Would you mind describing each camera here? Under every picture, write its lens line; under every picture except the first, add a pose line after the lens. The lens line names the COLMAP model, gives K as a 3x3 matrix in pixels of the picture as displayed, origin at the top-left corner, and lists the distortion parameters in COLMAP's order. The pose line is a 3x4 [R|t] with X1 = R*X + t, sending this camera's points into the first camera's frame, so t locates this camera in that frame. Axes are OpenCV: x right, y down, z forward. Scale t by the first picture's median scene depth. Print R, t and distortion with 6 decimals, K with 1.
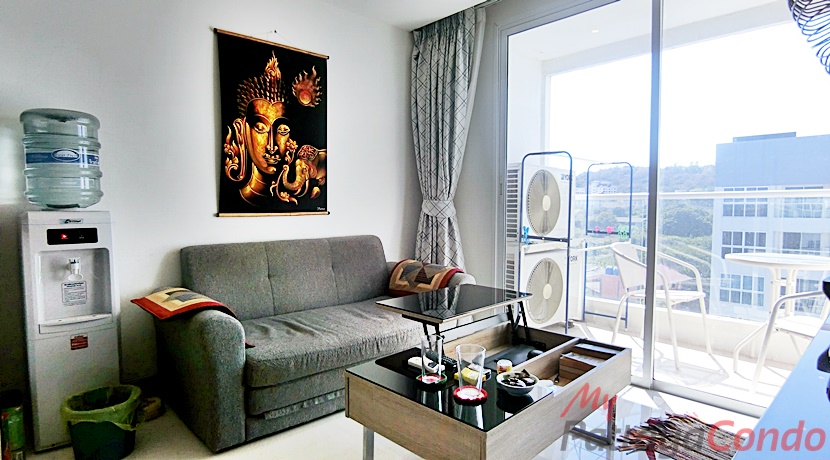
lens RADIAL K [[457.1, 0, 408.2], [0, 457.1, 231.1], [0, 0, 1]] dist [-0.022066, -0.004638]
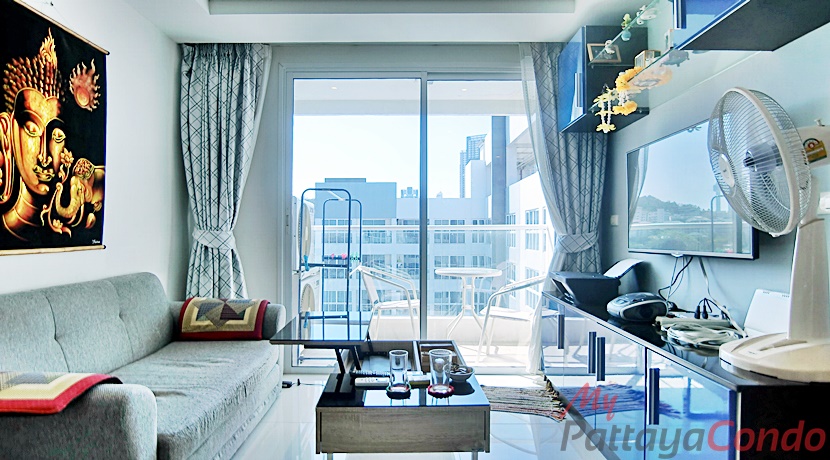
lens RADIAL K [[457.1, 0, 411.6], [0, 457.1, 232.3], [0, 0, 1]] dist [-0.022066, -0.004638]
pose [[0.673965, -0.000435, 0.738763, -0.405951], [0.042543, 0.998363, -0.038223, -0.013461], [-0.737537, 0.057190, 0.672881, 0.093159]]
